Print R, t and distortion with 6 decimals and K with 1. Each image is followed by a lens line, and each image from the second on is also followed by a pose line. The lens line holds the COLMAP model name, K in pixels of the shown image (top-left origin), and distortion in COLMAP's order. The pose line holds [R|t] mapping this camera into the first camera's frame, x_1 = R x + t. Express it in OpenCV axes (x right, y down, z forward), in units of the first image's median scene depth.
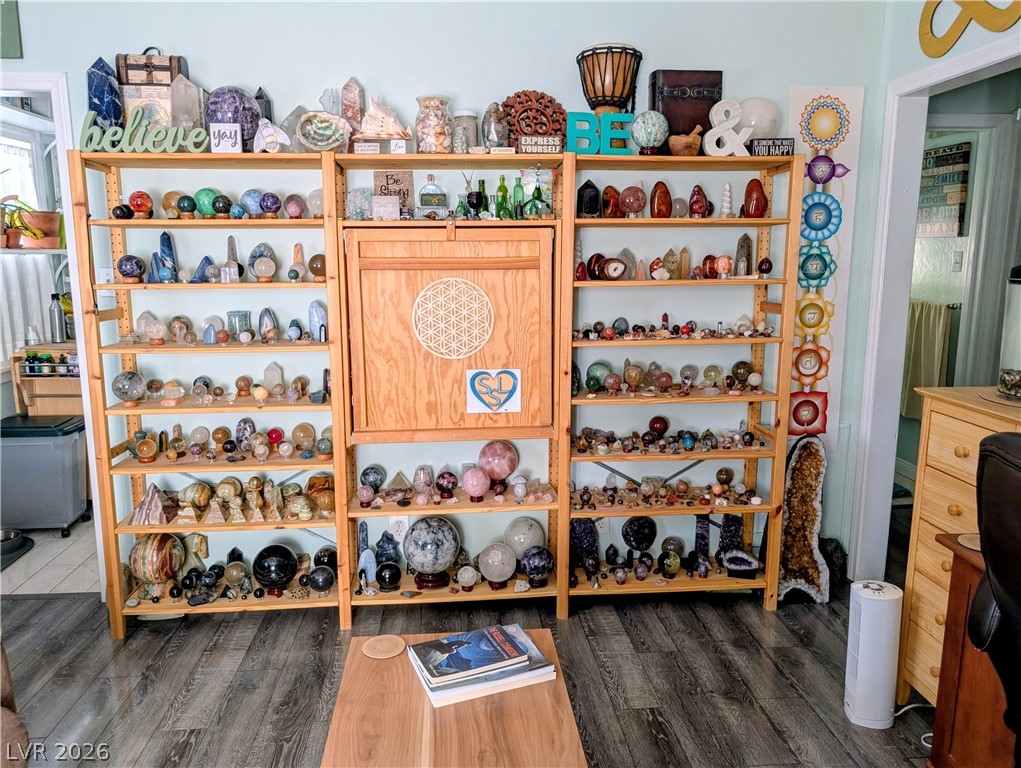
lens RADIAL K [[736.1, 0, 506.4], [0, 736.1, 374.0], [0, 0, 1]] dist [0.027646, -0.021861]
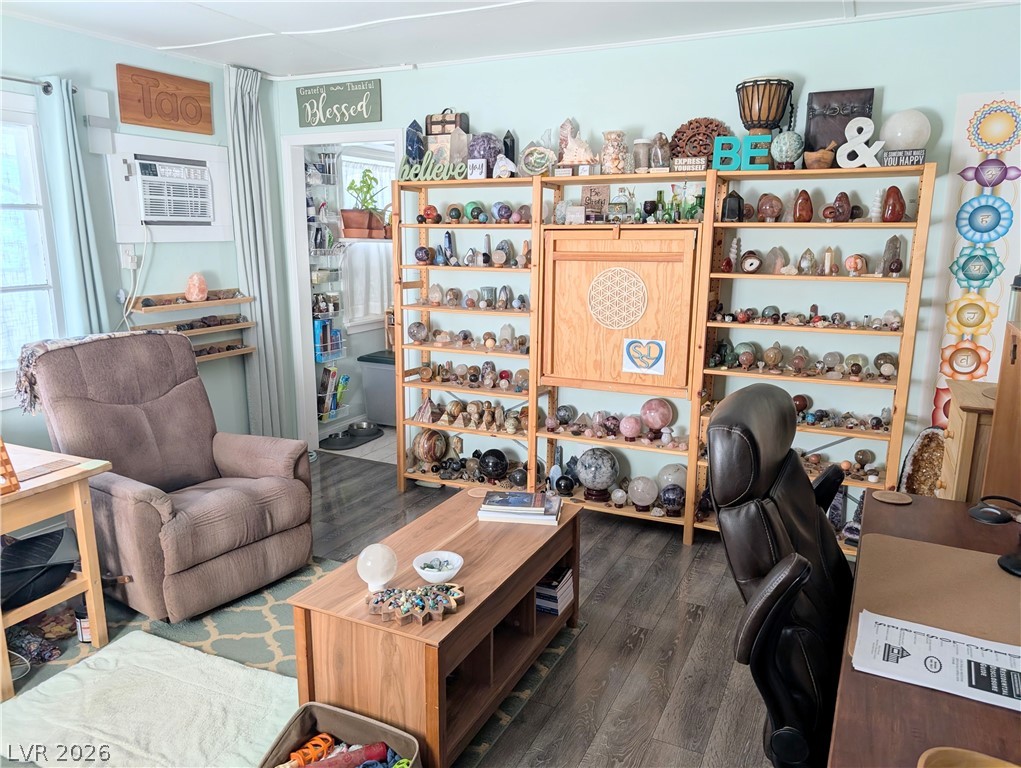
lens RADIAL K [[736.1, 0, 516.5], [0, 736.1, 390.9], [0, 0, 1]] dist [0.027646, -0.021861]
pose [[0.866108, 0.114079, -0.486666, 0.419501], [-0.092672, 0.993377, 0.067929, 0.015717], [0.491192, -0.013734, 0.870943, -0.237772]]
